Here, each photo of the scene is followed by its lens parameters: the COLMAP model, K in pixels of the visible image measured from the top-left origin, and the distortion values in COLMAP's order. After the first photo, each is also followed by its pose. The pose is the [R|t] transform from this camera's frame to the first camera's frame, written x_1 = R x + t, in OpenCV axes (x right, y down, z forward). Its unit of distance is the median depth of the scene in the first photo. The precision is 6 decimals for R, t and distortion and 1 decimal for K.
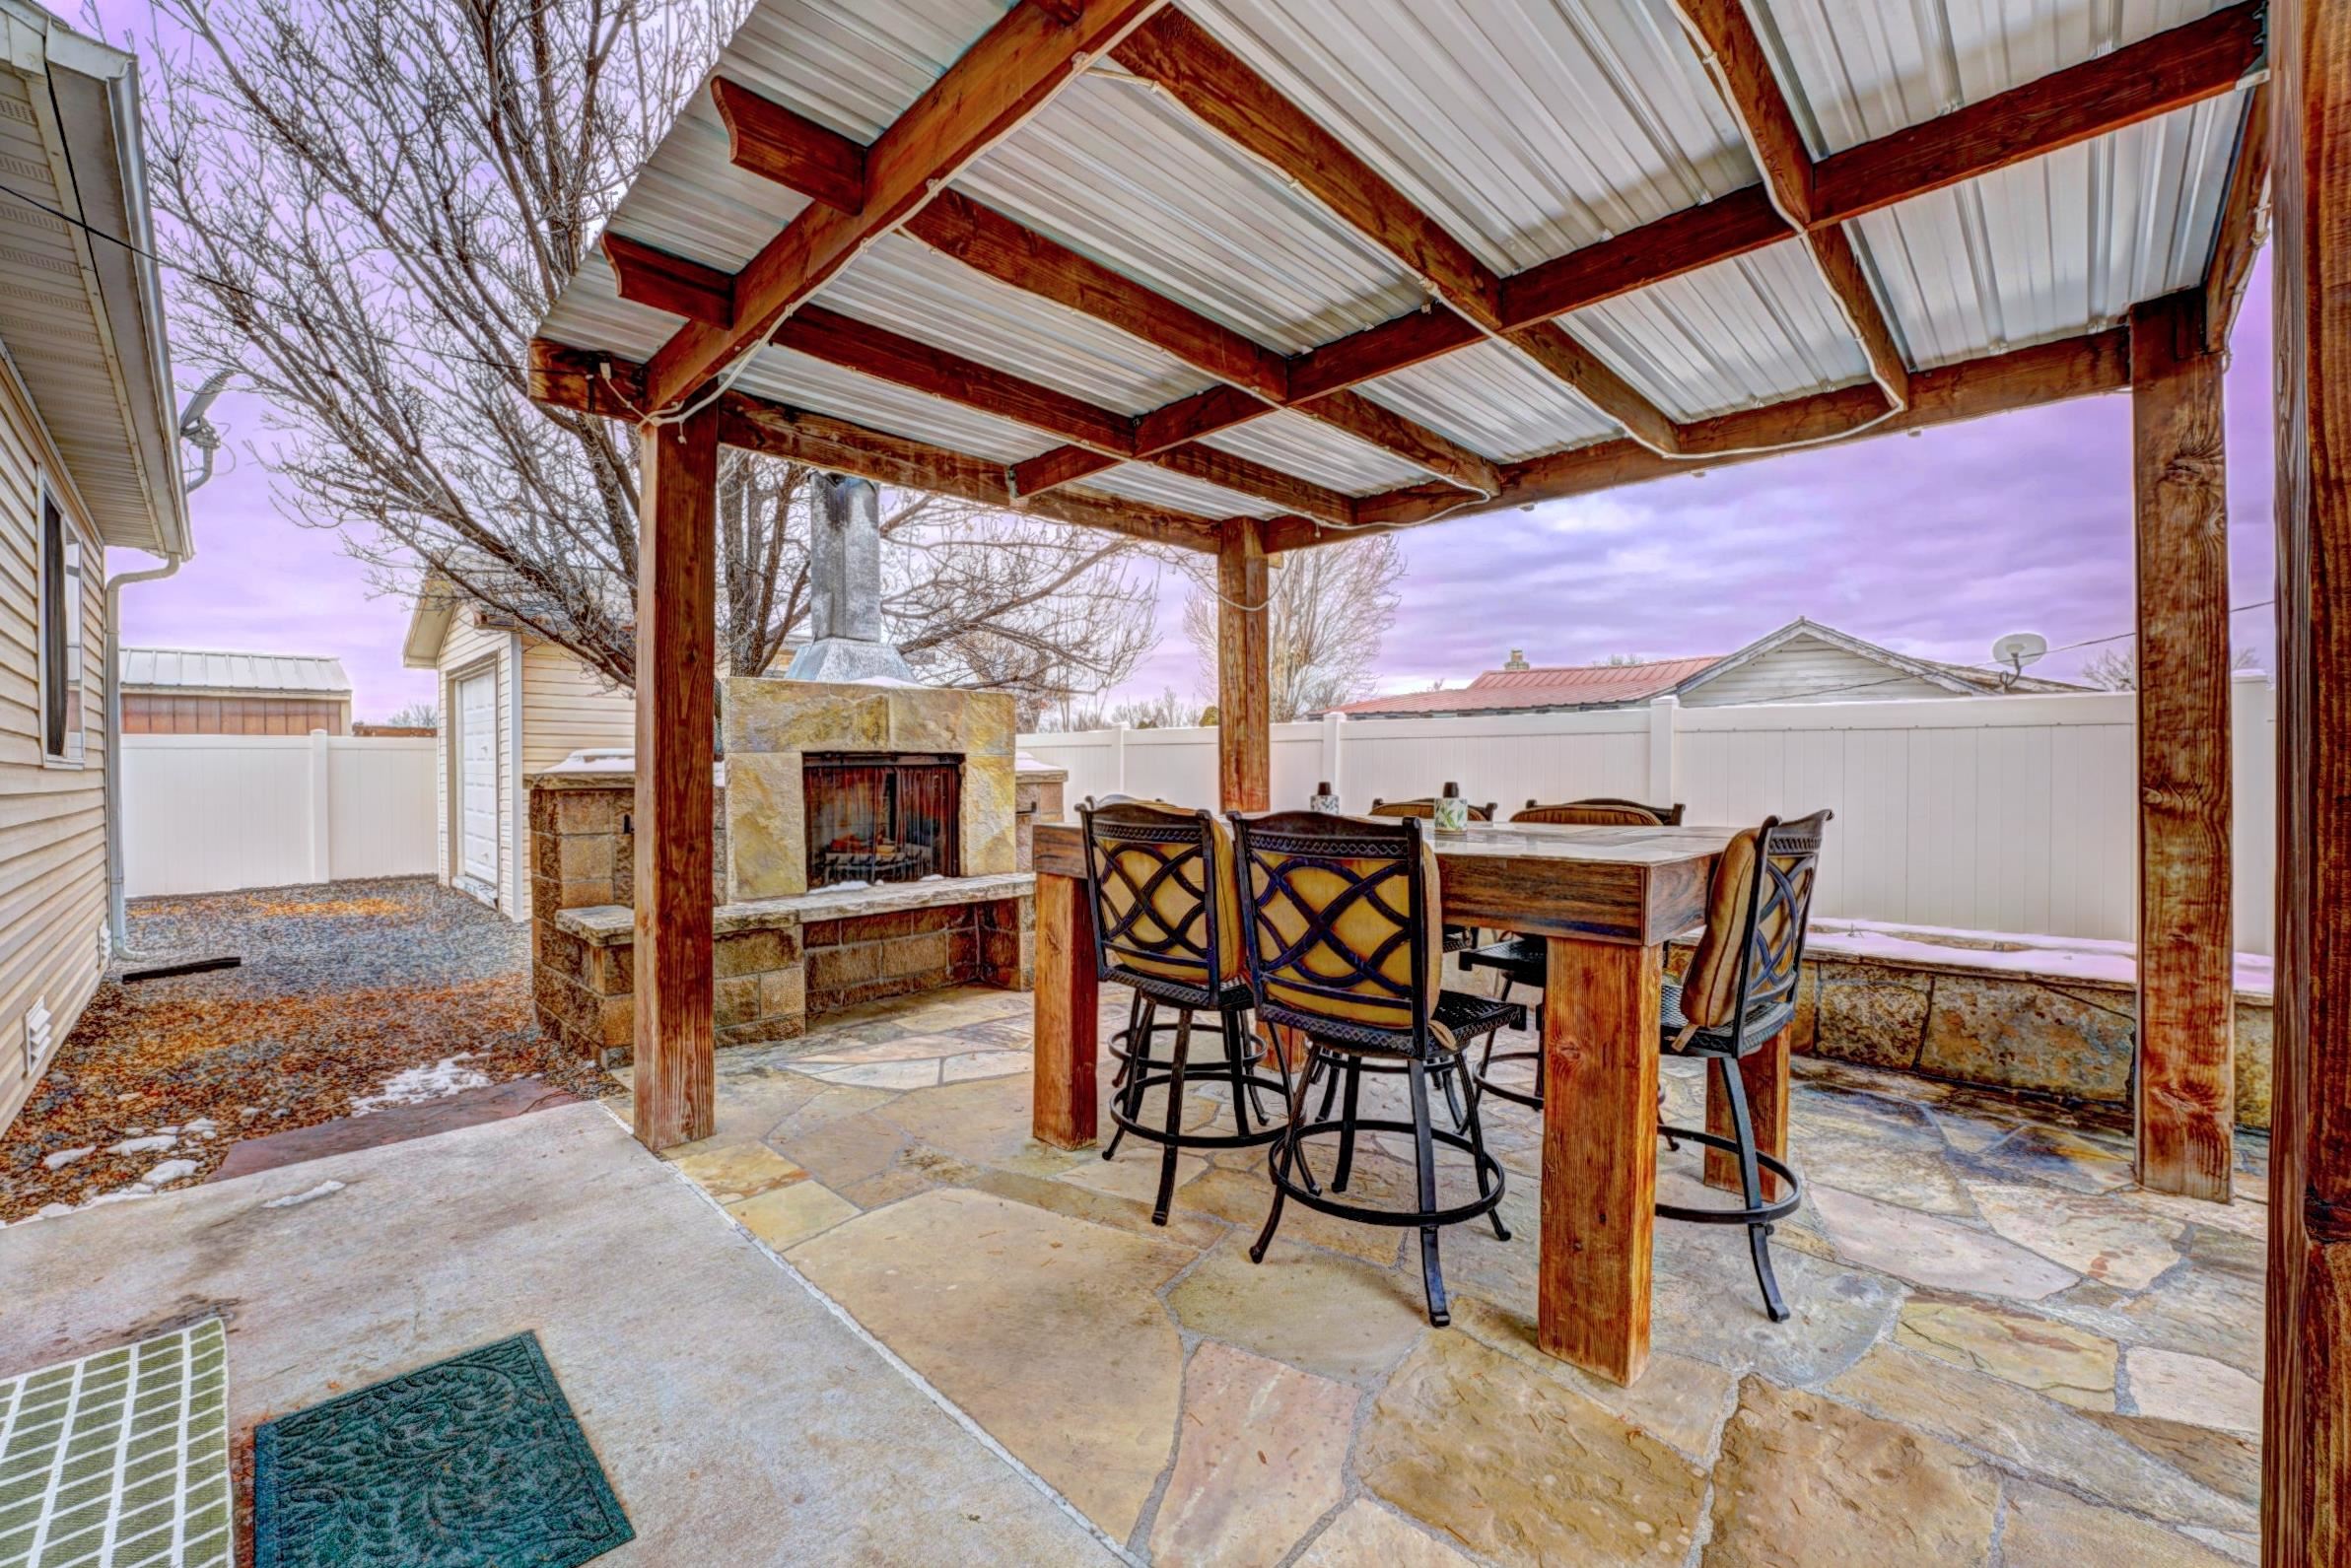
lens RADIAL K [[945.8, 0, 1165.5], [0, 945.8, 792.5], [0, 0, 1]] dist [-0.020683, 0.000201]
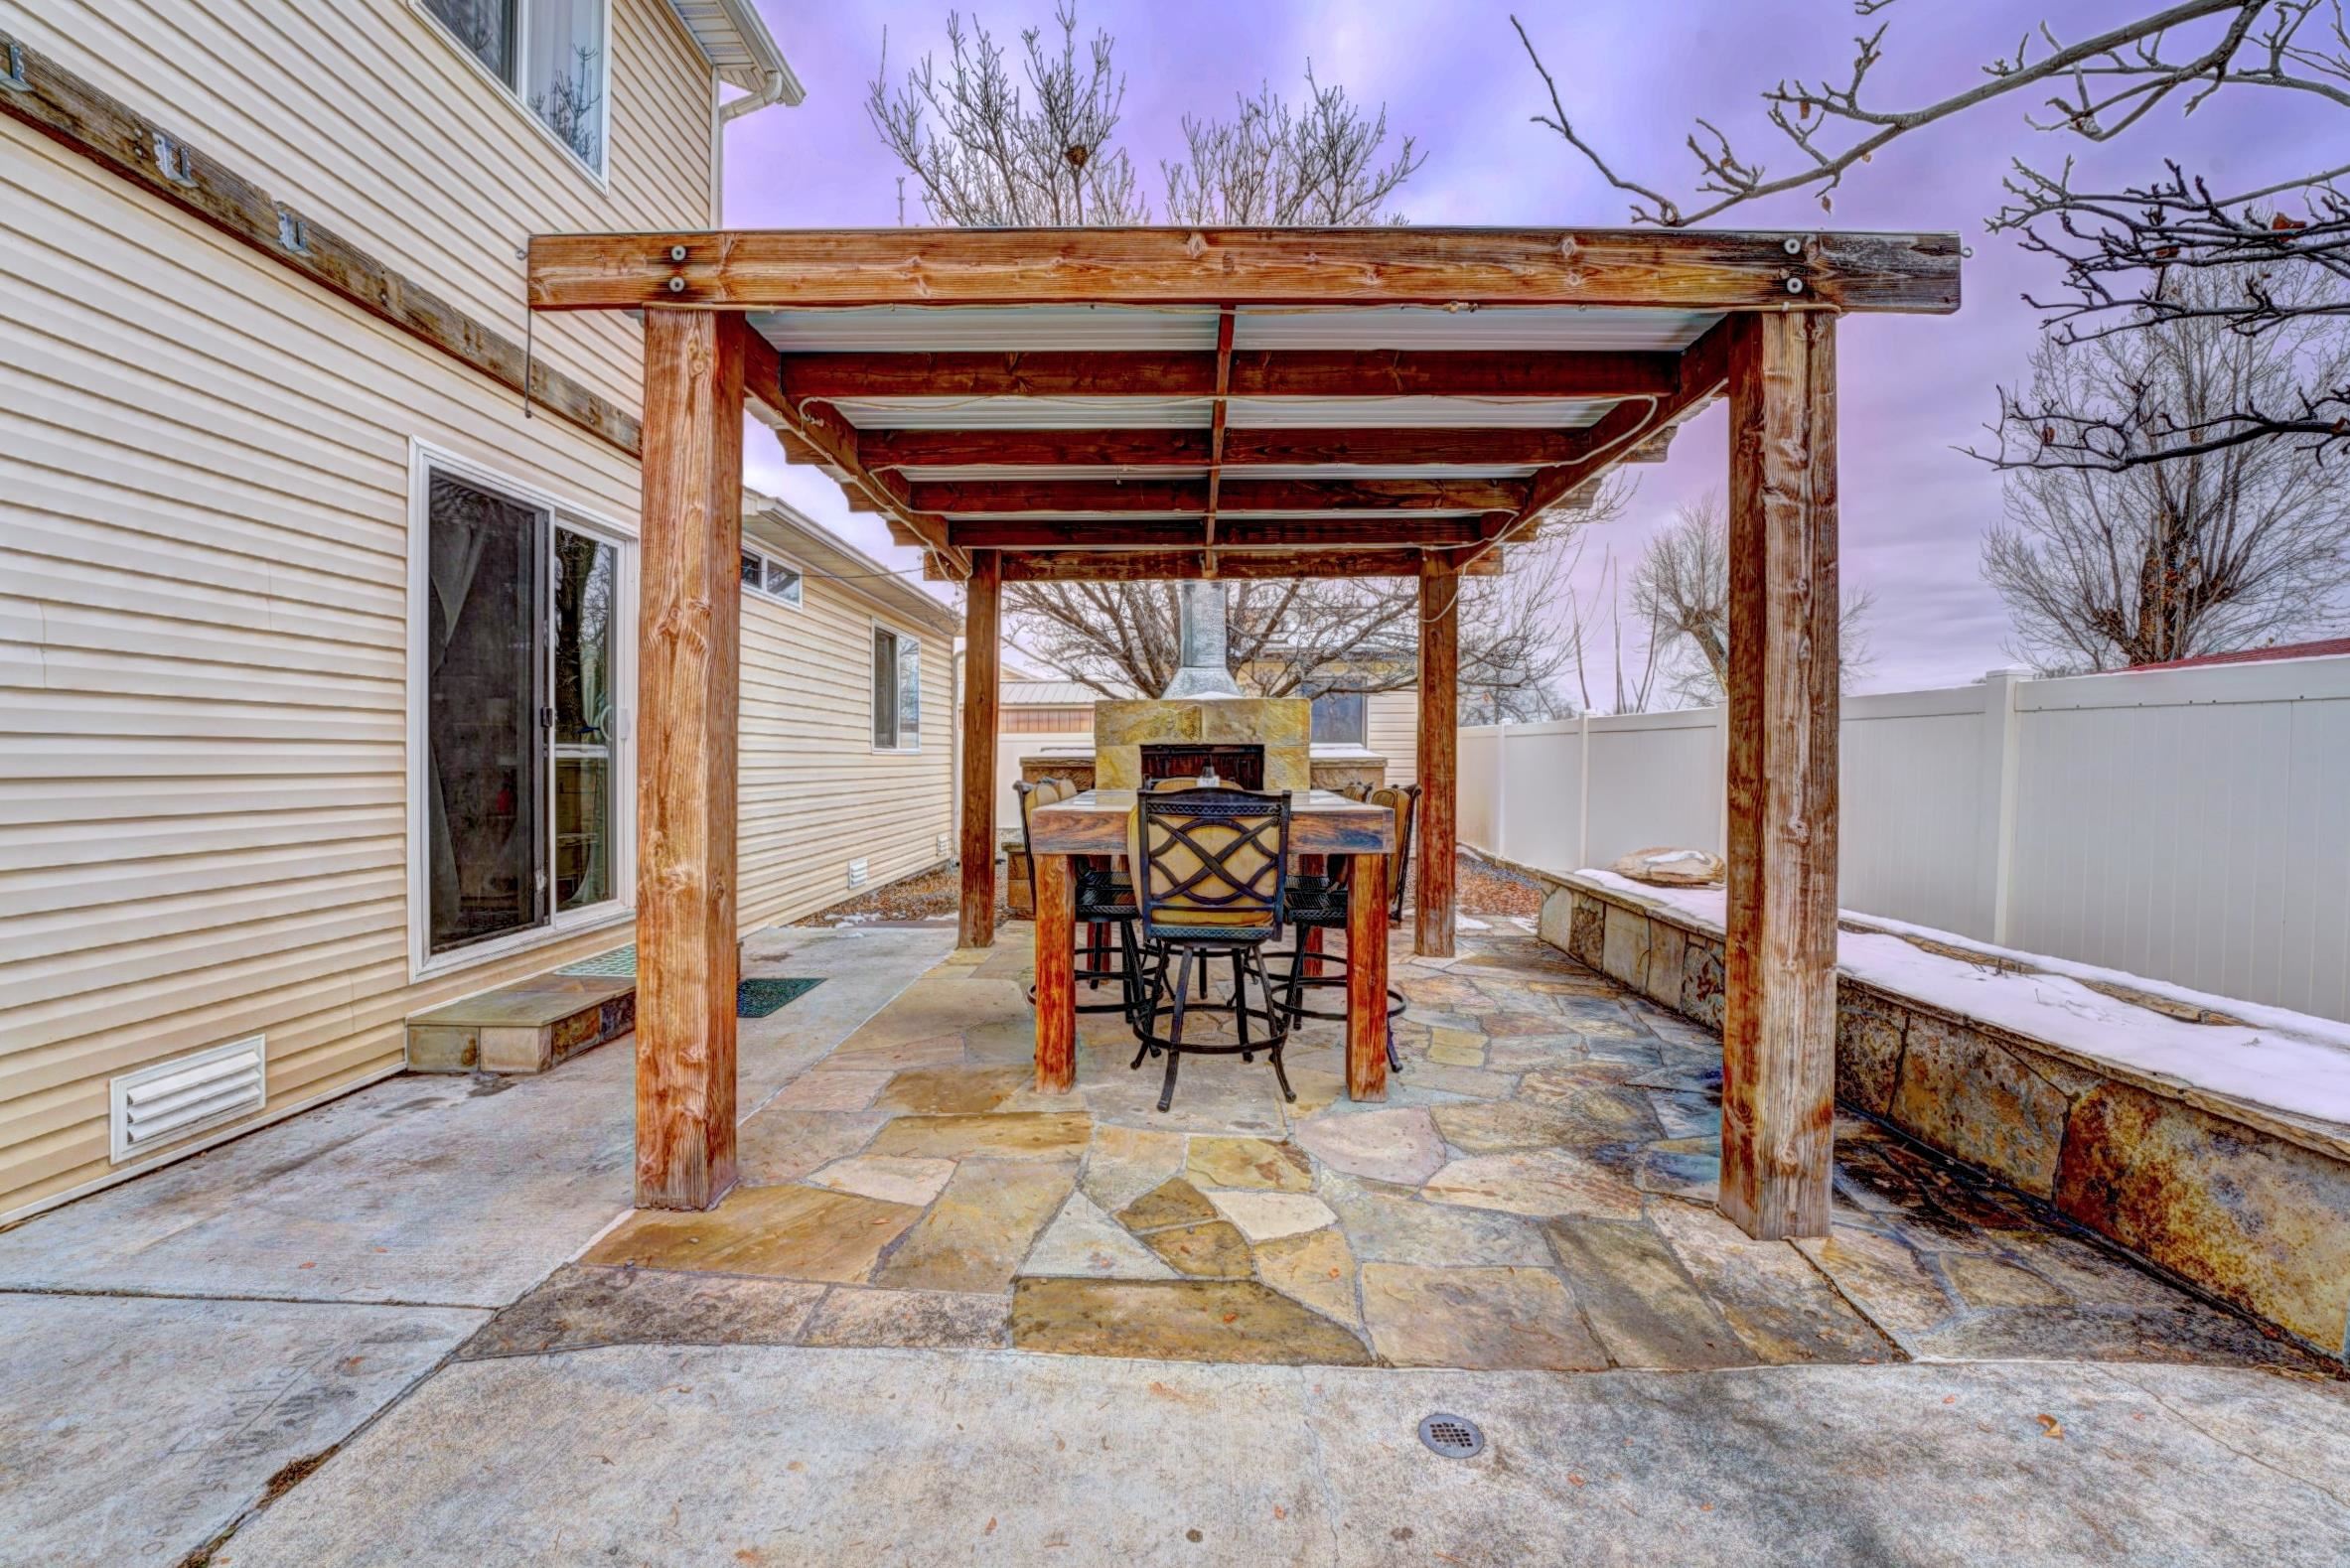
lens RADIAL K [[945.4, 0, 1170.5], [0, 945.4, 780.0], [0, 0, 1]] dist [-0.020683, 0.000201]
pose [[0.685298, 0.022505, -0.727915, 0.881056], [-0.020943, 0.999718, 0.011191, -0.004063], [0.727961, 0.007576, 0.685576, -0.041973]]
